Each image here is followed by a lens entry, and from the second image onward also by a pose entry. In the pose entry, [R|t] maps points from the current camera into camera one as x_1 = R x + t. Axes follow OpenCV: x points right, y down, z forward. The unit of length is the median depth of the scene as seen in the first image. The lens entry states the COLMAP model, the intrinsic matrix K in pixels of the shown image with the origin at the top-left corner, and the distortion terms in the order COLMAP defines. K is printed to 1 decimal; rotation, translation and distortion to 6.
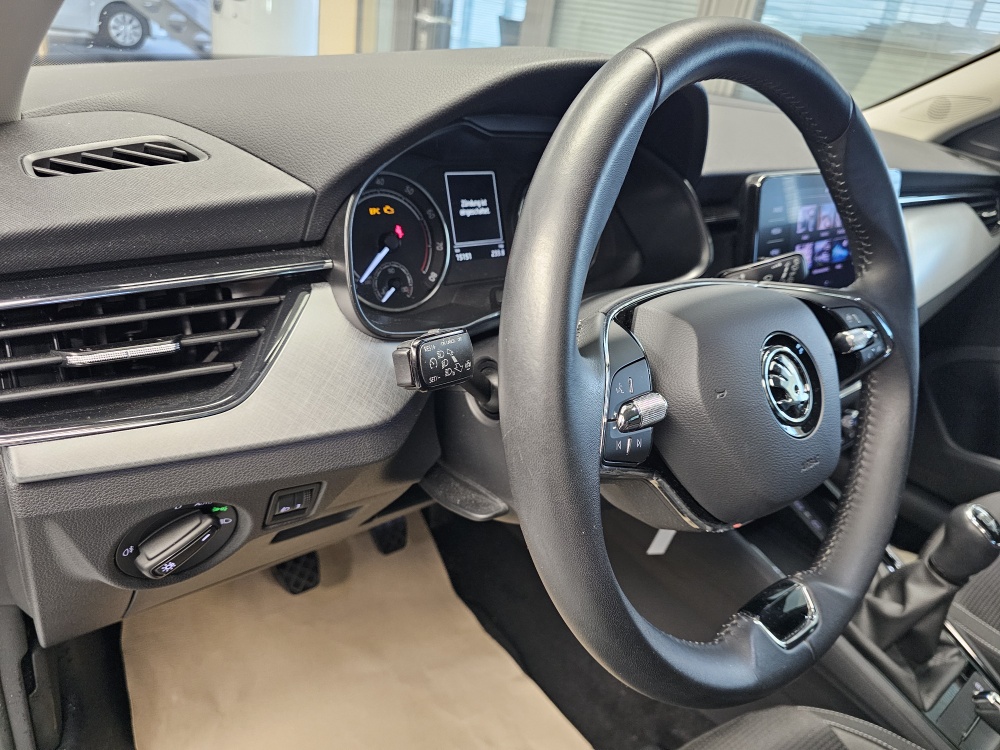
lens RADIAL K [[681.6, 0, 500.0], [0, 681.6, 375.0], [0, 0, 1]] dist [0.029088, -0.049249]
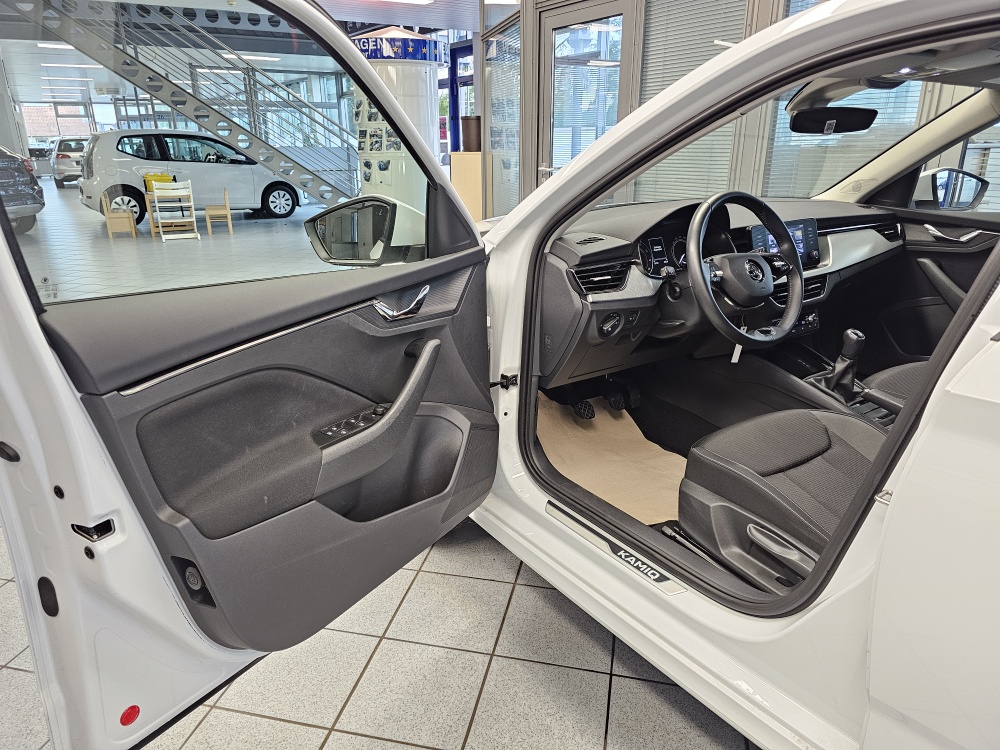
lens RADIAL K [[661.3, 0, 500.2], [0, 661.3, 392.4], [0, 0, 1]] dist [0.047363, -0.056338]
pose [[0.985951, -0.109663, -0.125998, -0.438780], [0.092950, 0.986932, -0.131629, 0.744201], [0.138786, 0.118068, 0.983259, -2.031882]]
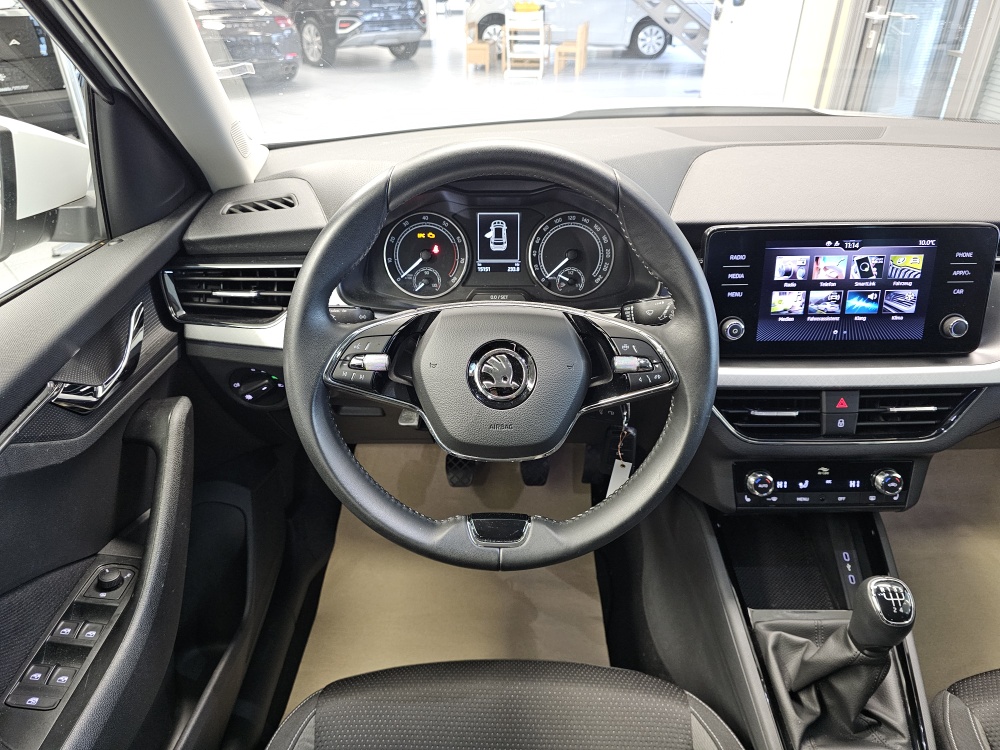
lens RADIAL K [[668.9, 0, 500.0], [0, 668.9, 375.0], [0, 0, 1]] dist [0.052521, -0.049328]
pose [[0.767244, 0.201678, -0.608821, 0.879567], [-0.194240, 0.977759, 0.079108, -0.067065], [0.611234, 0.057563, 0.789354, -0.117760]]
